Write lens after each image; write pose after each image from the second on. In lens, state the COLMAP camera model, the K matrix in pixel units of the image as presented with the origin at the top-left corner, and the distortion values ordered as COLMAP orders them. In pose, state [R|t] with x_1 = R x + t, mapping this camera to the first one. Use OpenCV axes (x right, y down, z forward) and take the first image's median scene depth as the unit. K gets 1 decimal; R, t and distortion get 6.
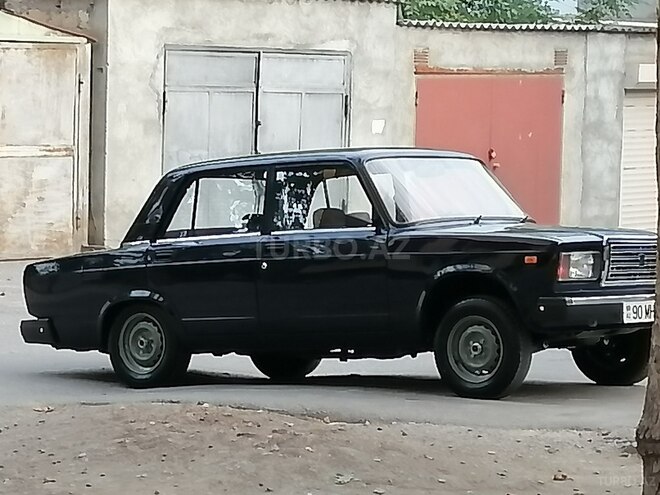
lens RADIAL K [[1382.3, 0, 330.0], [0, 1382.3, 247.5], [0, 0, 1]] dist [0.040296, 0.028339]
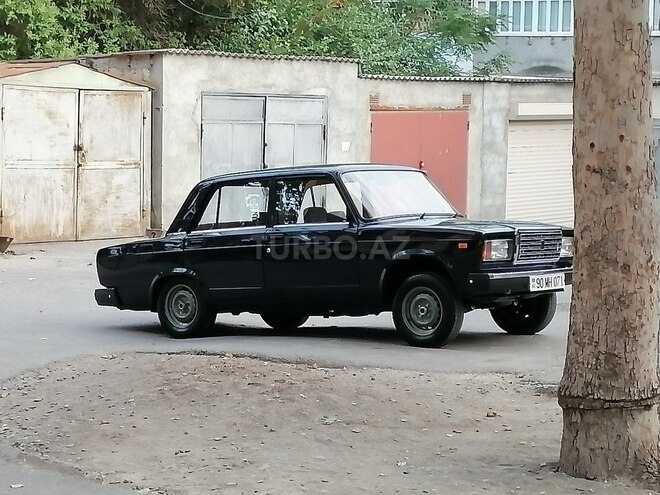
lens RADIAL K [[1096.8, 0, 328.2], [0, 1096.8, 288.8], [0, 0, 1]] dist [0.046918, -0.020952]
pose [[0.999930, -0.007732, 0.008936, 0.002238], [0.007398, 0.999292, 0.036900, 0.013002], [-0.009215, -0.036831, 0.999279, -0.110438]]
